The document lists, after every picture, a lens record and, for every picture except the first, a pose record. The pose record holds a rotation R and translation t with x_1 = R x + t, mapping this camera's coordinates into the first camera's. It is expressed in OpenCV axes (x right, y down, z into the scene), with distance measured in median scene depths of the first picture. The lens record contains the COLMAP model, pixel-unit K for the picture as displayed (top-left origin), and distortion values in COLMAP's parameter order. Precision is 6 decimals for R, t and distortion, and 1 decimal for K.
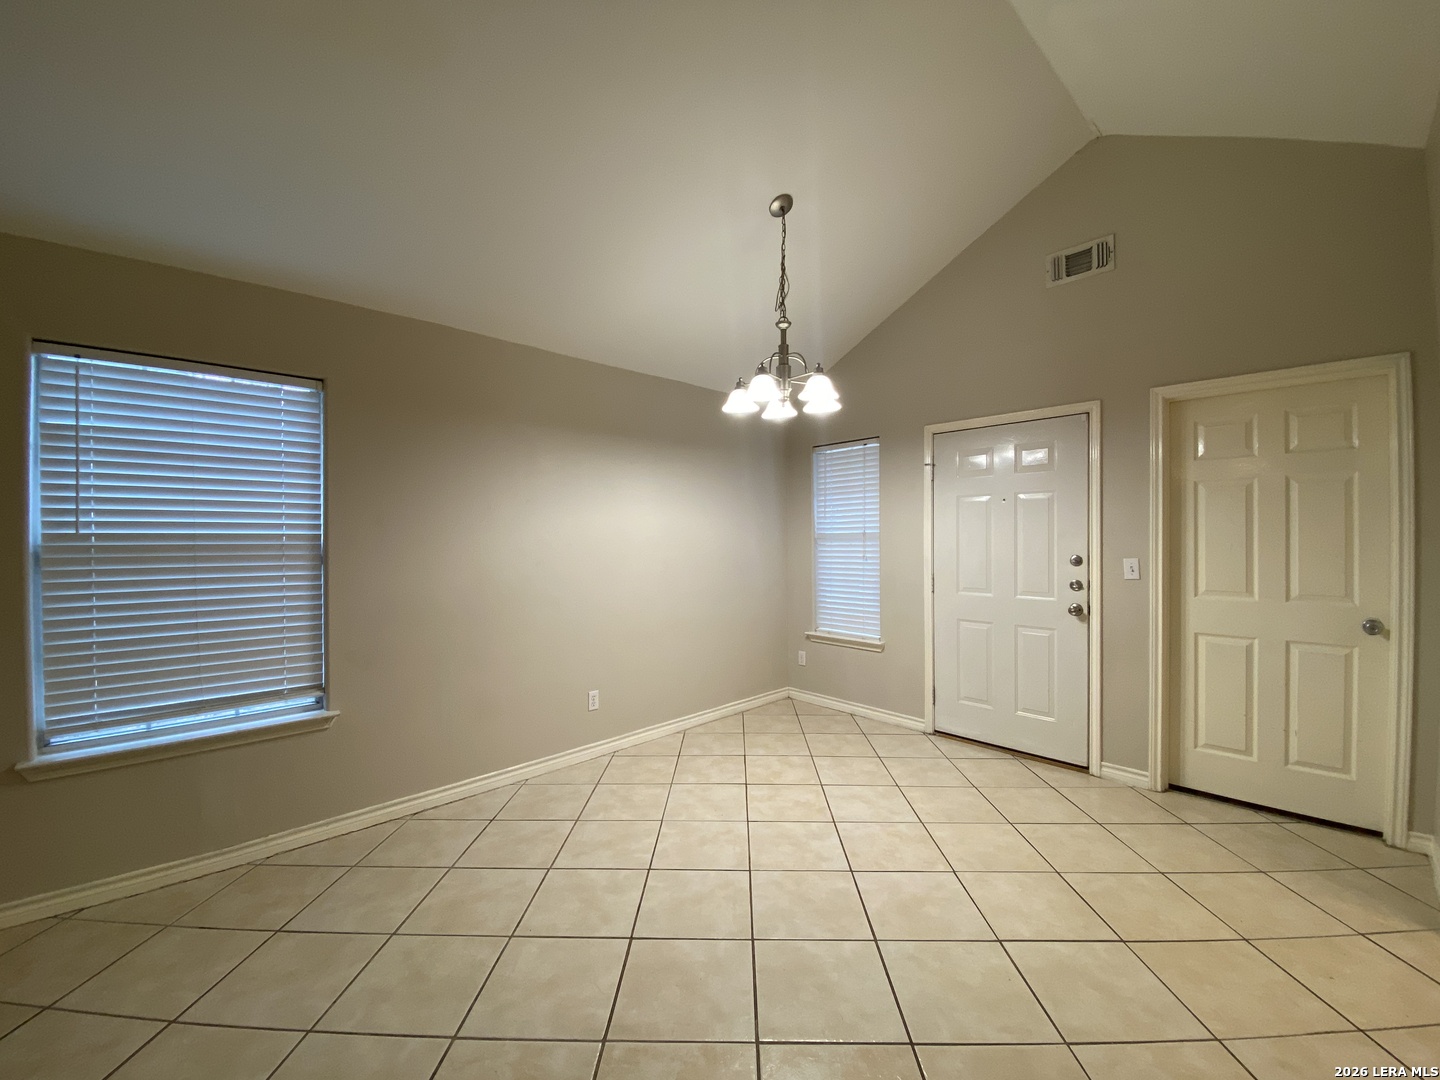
lens RADIAL K [[579.3, 0, 725.1], [0, 579.3, 538.2], [0, 0, 1]] dist [0.000088, -0.001395]
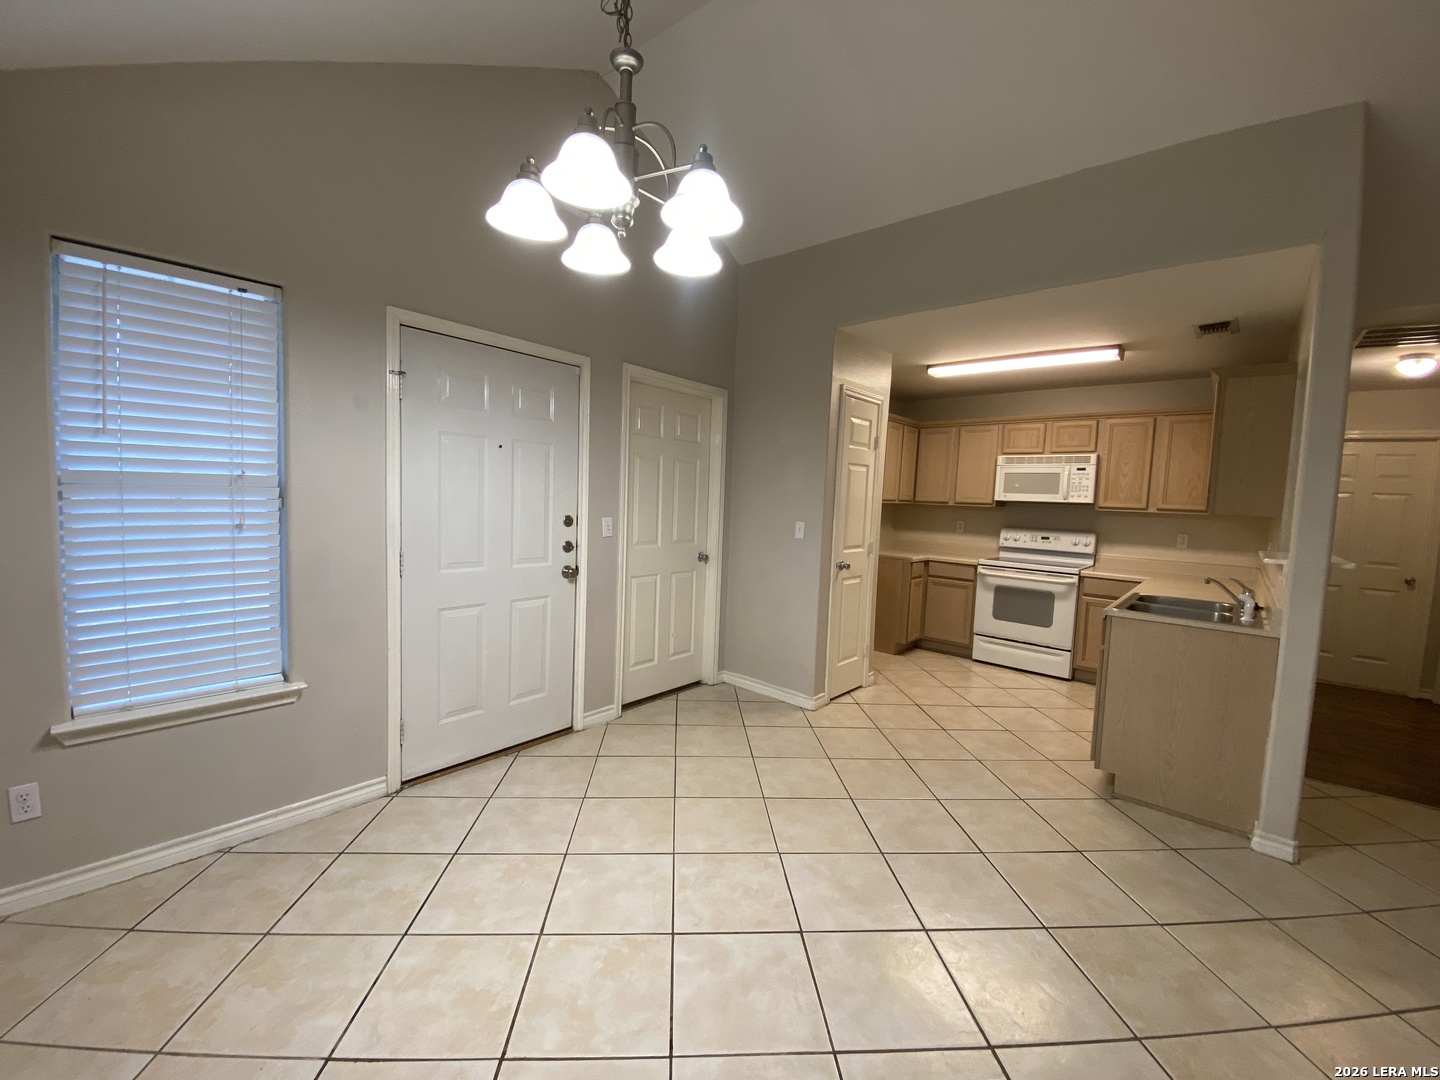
lens RADIAL K [[579.3, 0, 720.9], [0, 579.3, 540.7], [0, 0, 1]] dist [0.000088, -0.001395]
pose [[-0.075527, -0.076848, 0.994178, -0.364290], [-0.035517, 0.996601, 0.074337, -0.007826], [-0.996511, -0.029696, -0.077999, 0.836205]]
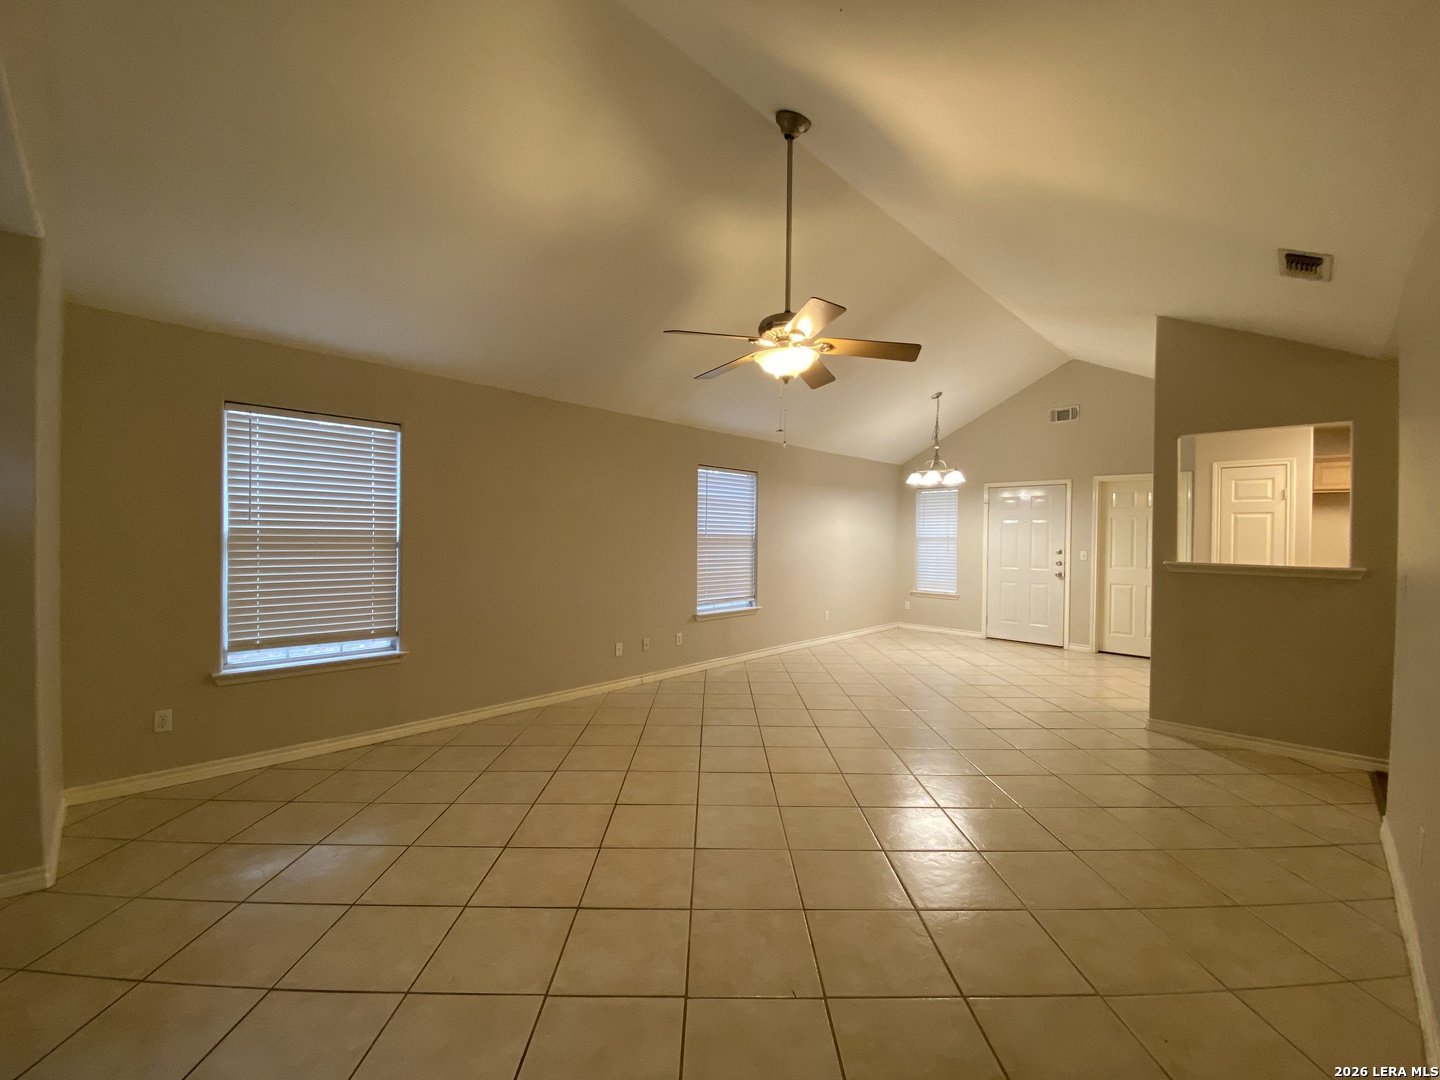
lens RADIAL K [[579.3, 0, 714.4], [0, 579.3, 542.3], [0, 0, 1]] dist [0.000088, -0.001395]
pose [[0.999723, 0.016259, 0.017009, -0.733435], [-0.016342, 0.999855, 0.004704, 0.014048], [-0.016930, -0.004981, 0.999844, -1.164154]]
